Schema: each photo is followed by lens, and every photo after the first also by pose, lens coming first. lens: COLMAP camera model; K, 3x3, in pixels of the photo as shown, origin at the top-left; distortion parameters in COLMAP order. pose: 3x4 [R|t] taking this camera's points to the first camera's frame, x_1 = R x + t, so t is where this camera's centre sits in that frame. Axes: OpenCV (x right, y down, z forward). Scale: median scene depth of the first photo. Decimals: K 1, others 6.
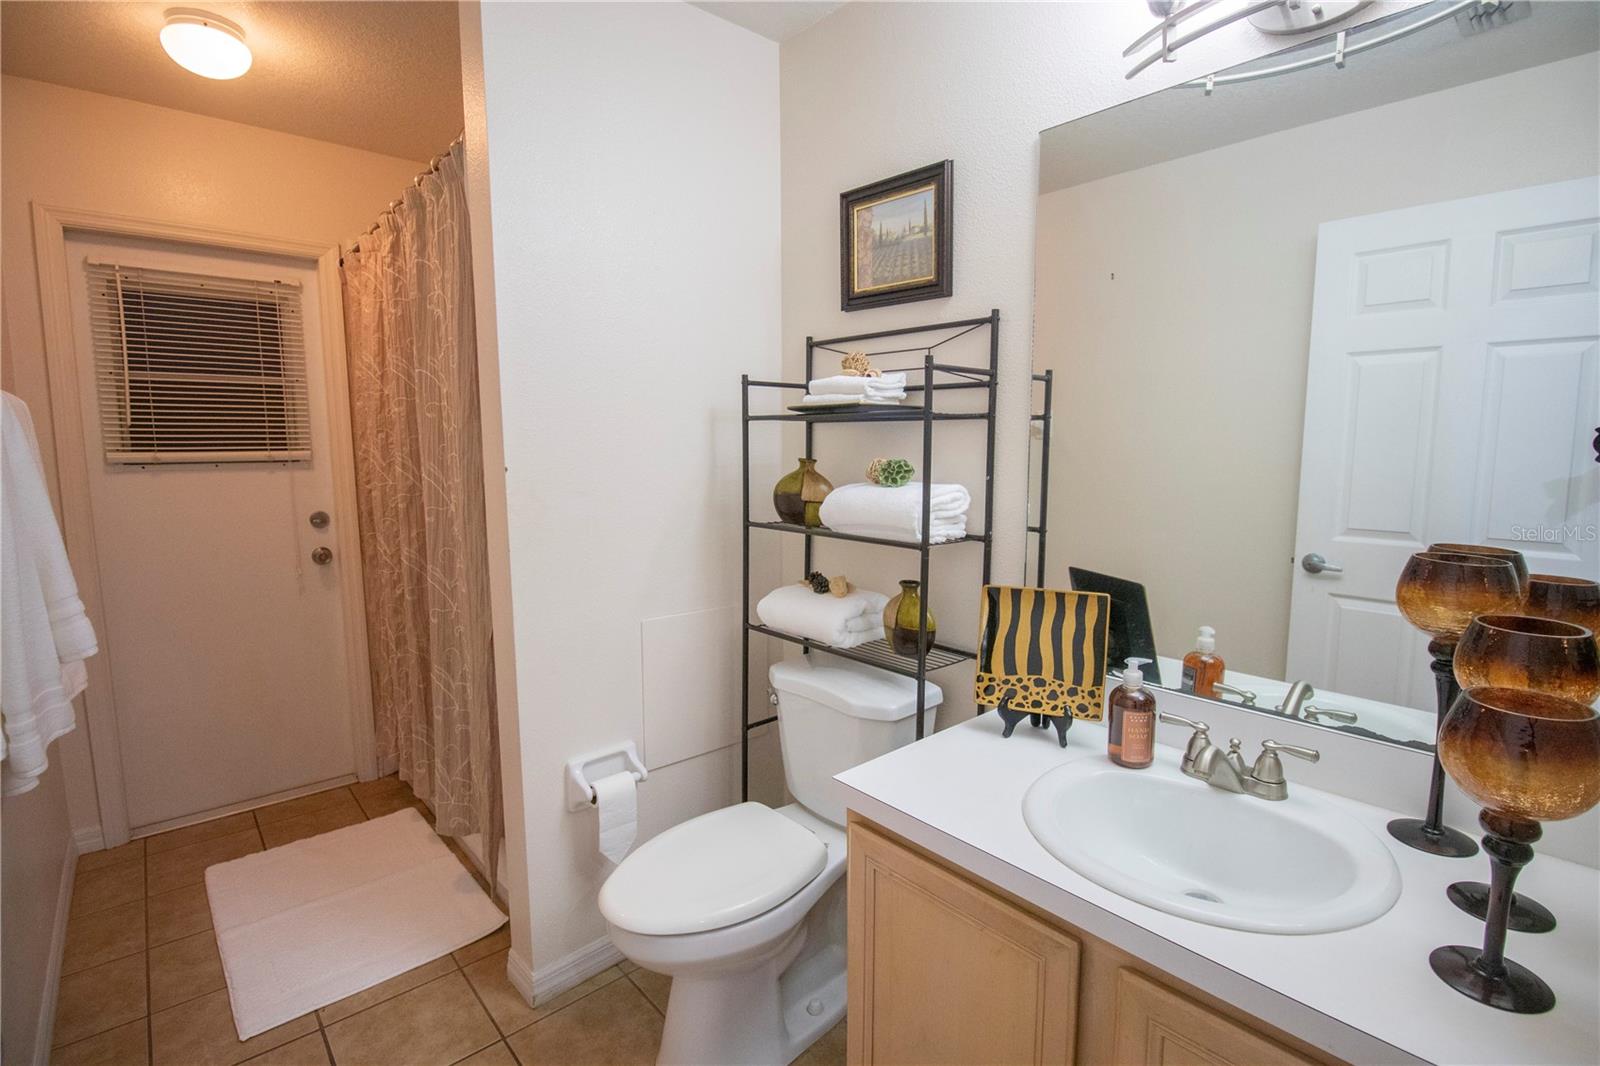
lens RADIAL K [[739.2, 0, 807.4], [0, 739.2, 532.3], [0, 0, 1]] dist [-0.001948, -0.011367]
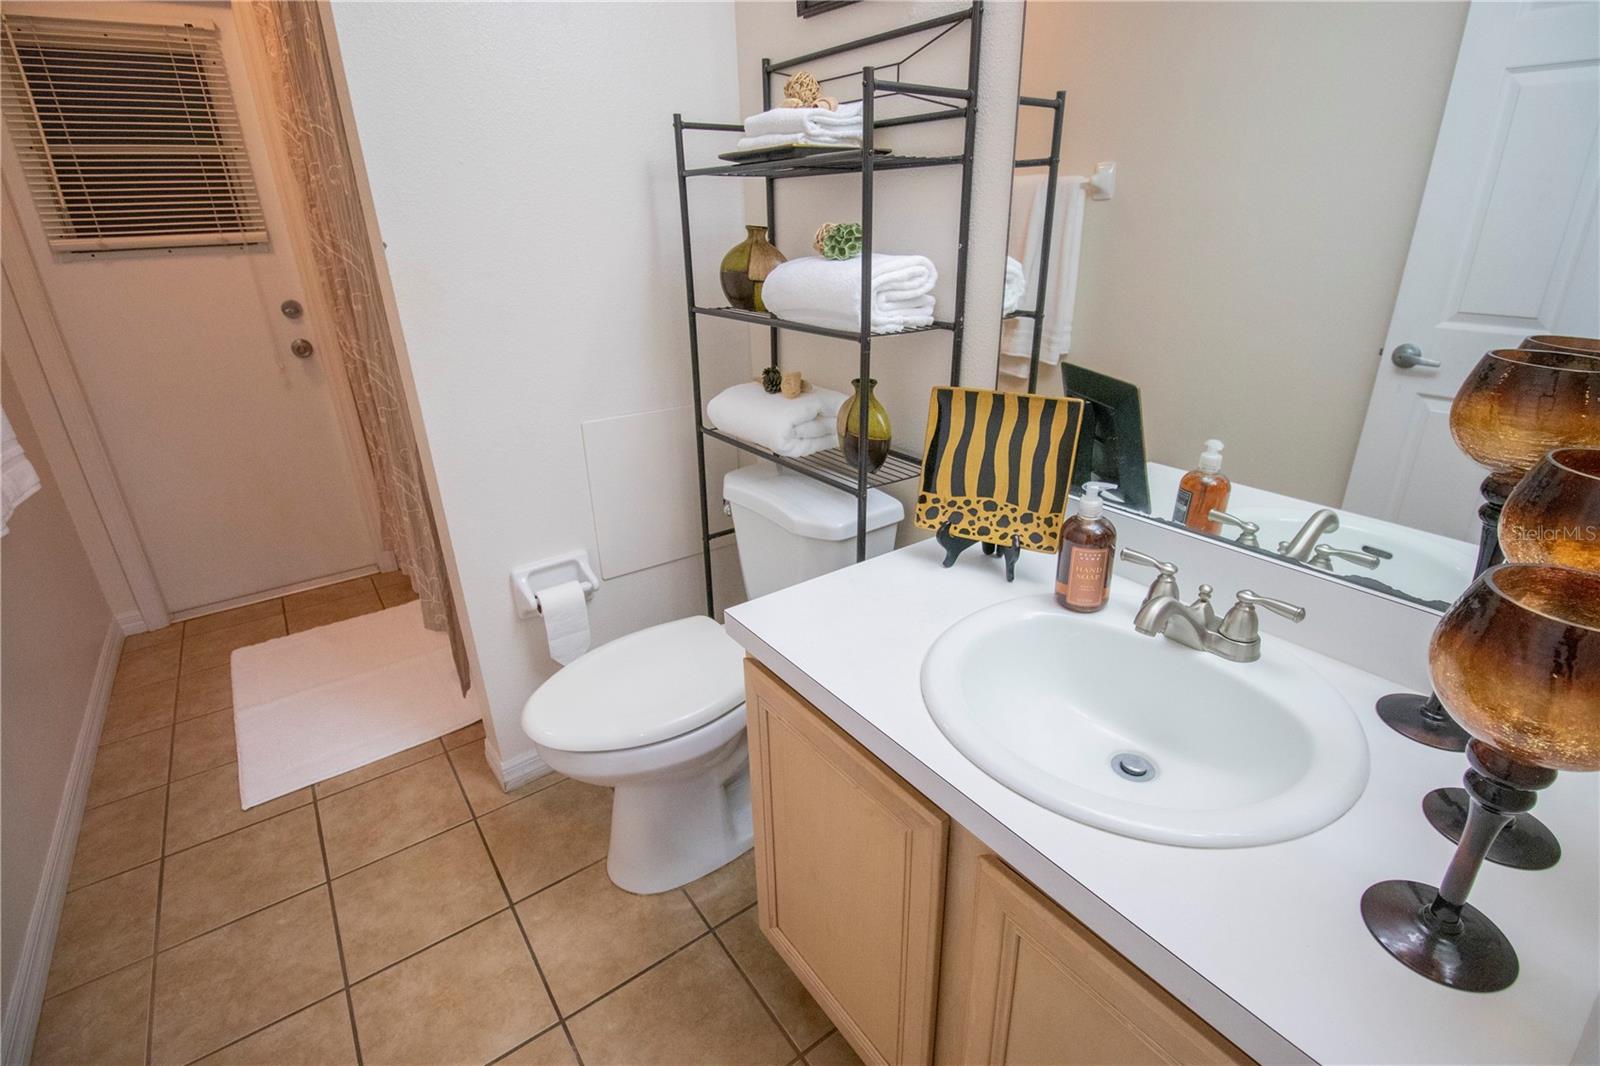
lens RADIAL K [[739.2, 0, 808.9], [0, 739.2, 532.8], [0, 0, 1]] dist [-0.001948, -0.011367]
pose [[0.995070, 0.021809, -0.096746, 0.141528], [0.006014, 0.960456, 0.278369, -0.000569], [0.098991, -0.277578, 0.955589, 0.128759]]
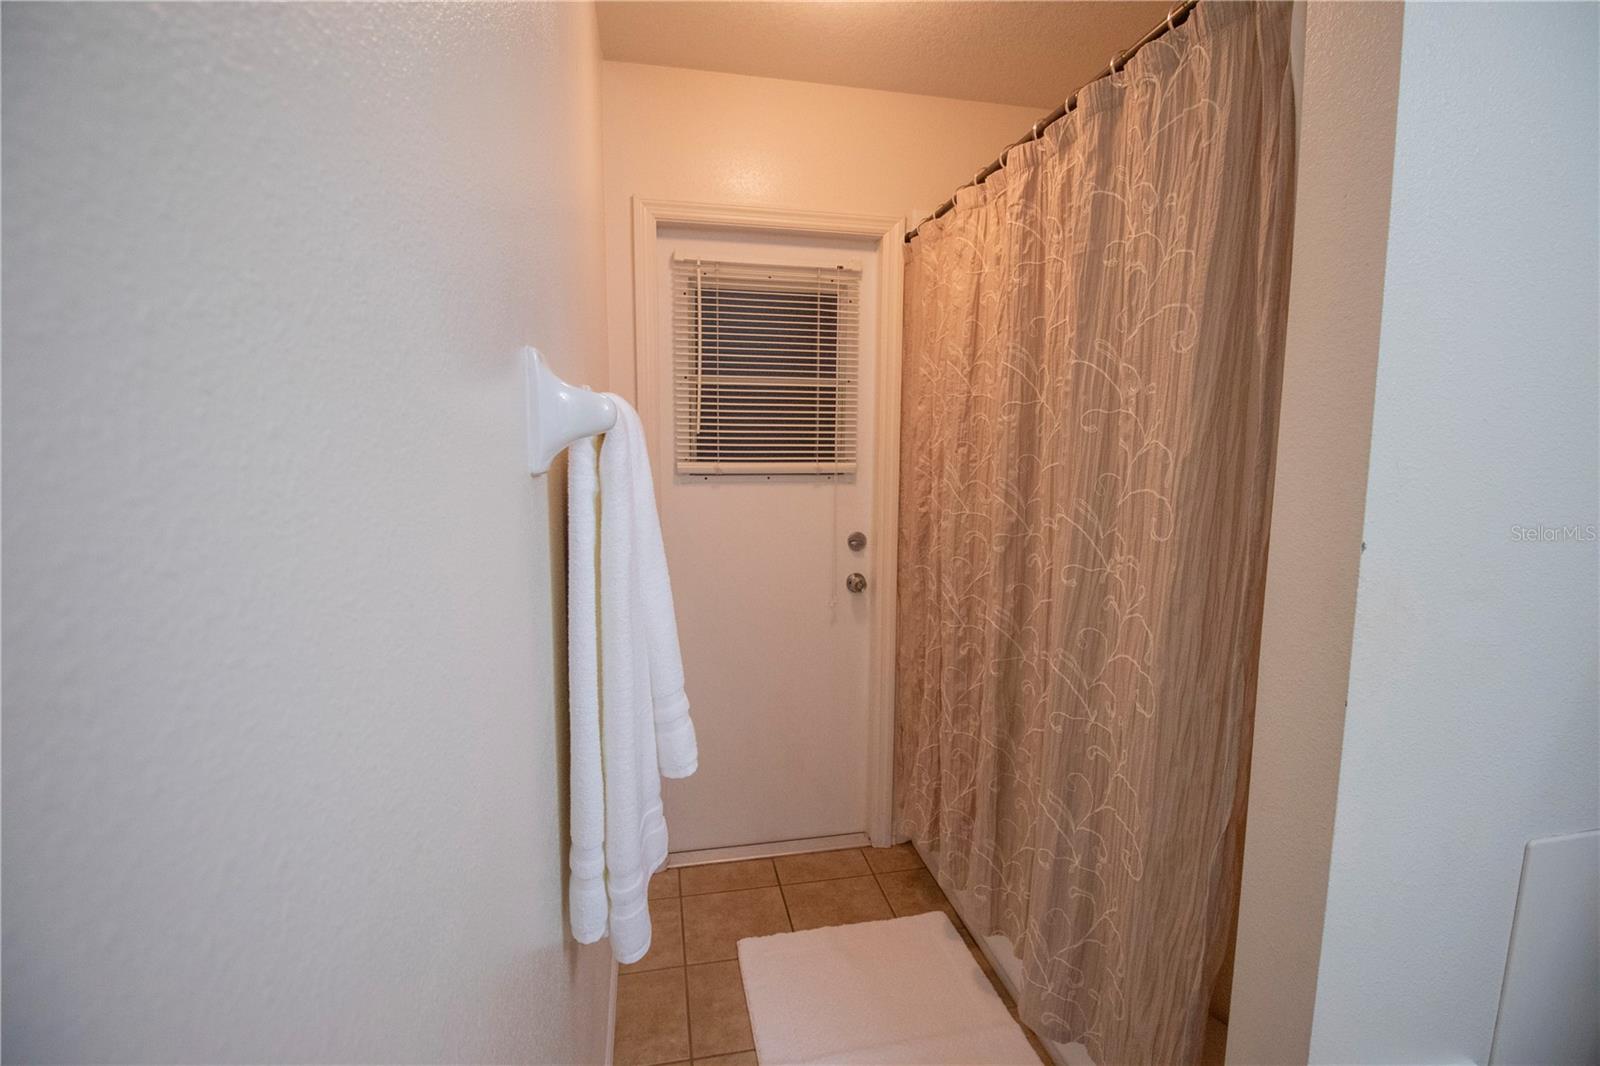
lens RADIAL K [[739.2, 0, 812.5], [0, 739.2, 528.6], [0, 0, 1]] dist [-0.001948, -0.011367]
pose [[0.867694, 0.070059, -0.492137, -0.420156], [-0.068274, 0.997432, 0.021616, -0.071349], [0.492387, 0.014844, 0.870250, 0.324680]]
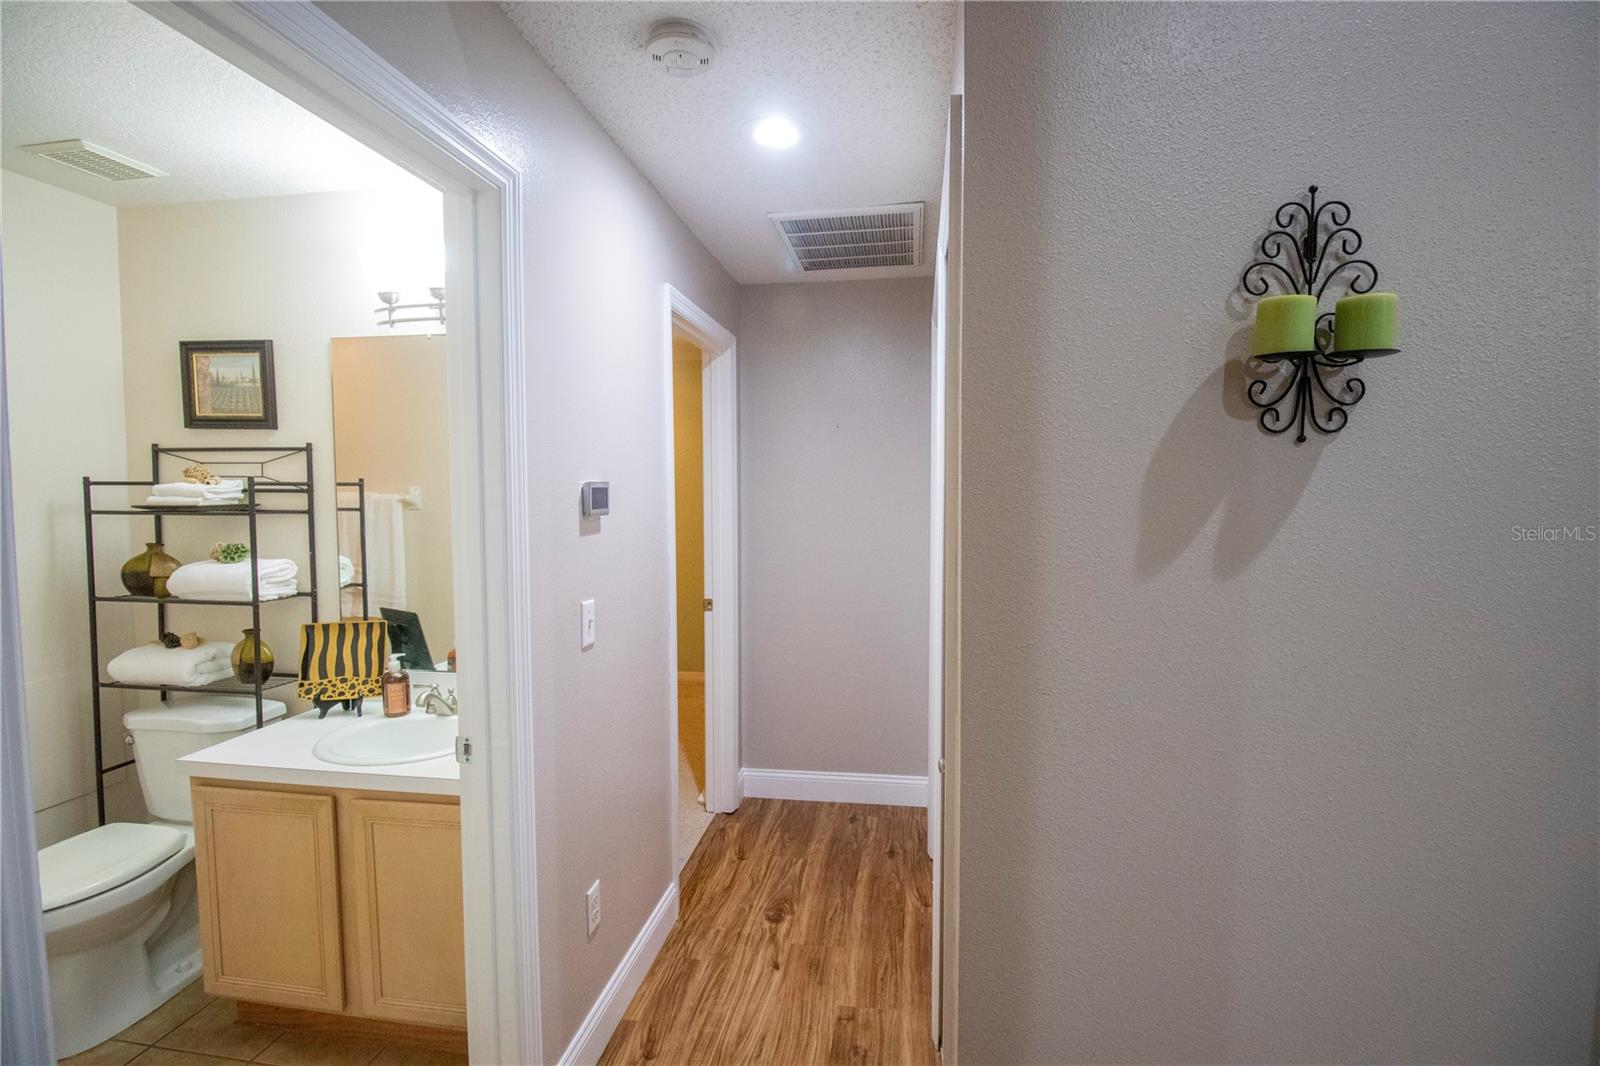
lens RADIAL K [[739.2, 0, 811.9], [0, 739.2, 529.3], [0, 0, 1]] dist [-0.001948, -0.011367]
pose [[0.766836, -0.034725, 0.640903, 0.058300], [0.077293, 0.996265, -0.038502, 0.011658], [-0.637172, 0.079063, 0.766656, -0.667637]]
